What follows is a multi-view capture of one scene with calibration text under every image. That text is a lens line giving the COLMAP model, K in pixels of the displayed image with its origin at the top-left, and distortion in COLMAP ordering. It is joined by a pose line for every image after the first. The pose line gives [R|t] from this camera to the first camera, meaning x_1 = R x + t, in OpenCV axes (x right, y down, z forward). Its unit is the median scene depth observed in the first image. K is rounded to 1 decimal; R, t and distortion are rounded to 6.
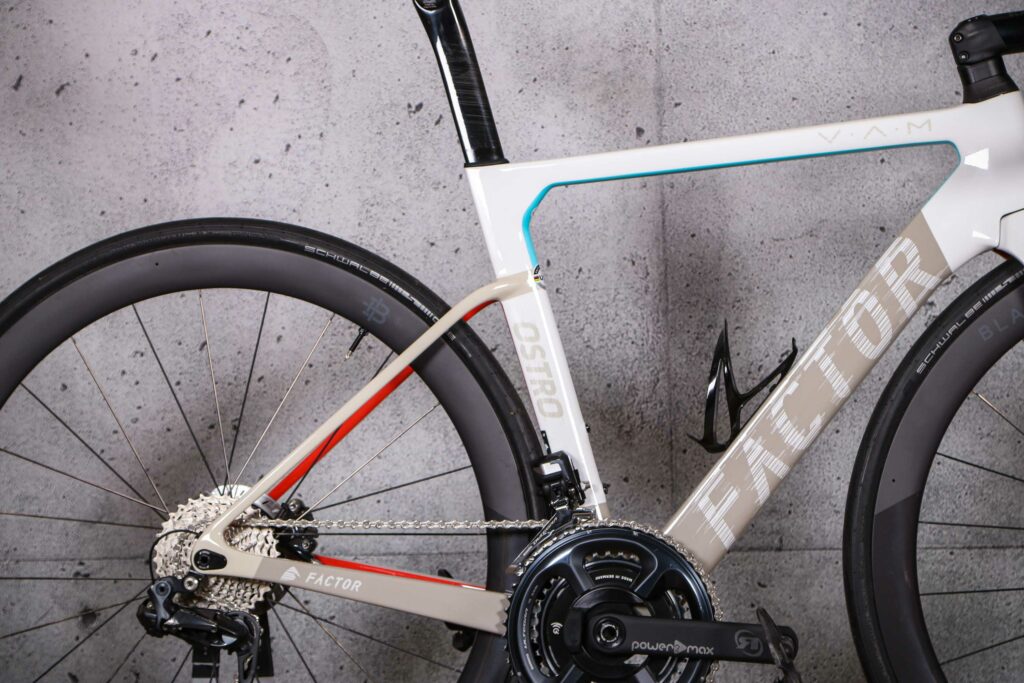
lens RADIAL K [[2820.3, 0, 518.6], [0, 2820.3, 352.0], [0, 0, 1]] dist [0.233191, 0.000000]
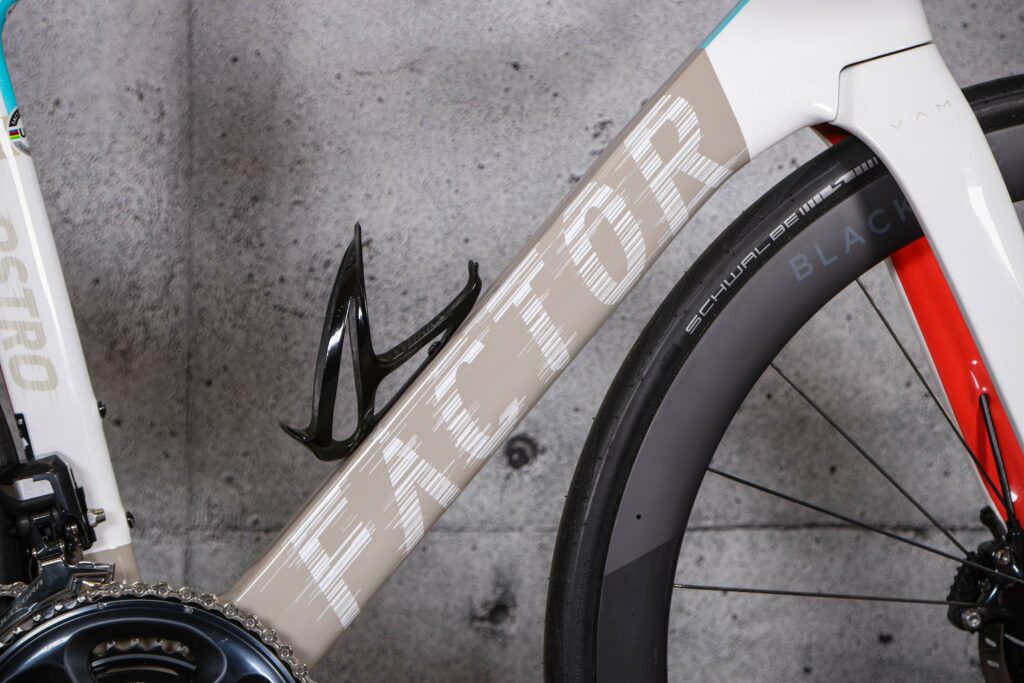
lens RADIAL K [[2451.7, 0, 512.6], [0, 2451.7, 348.2], [0, 0, 1]] dist [0.158115, 0.000000]
pose [[0.970772, 0.024823, 0.238716, -0.012875], [-0.044482, 0.996013, 0.077321, -0.025869], [-0.235845, -0.085680, 0.968006, 0.510635]]
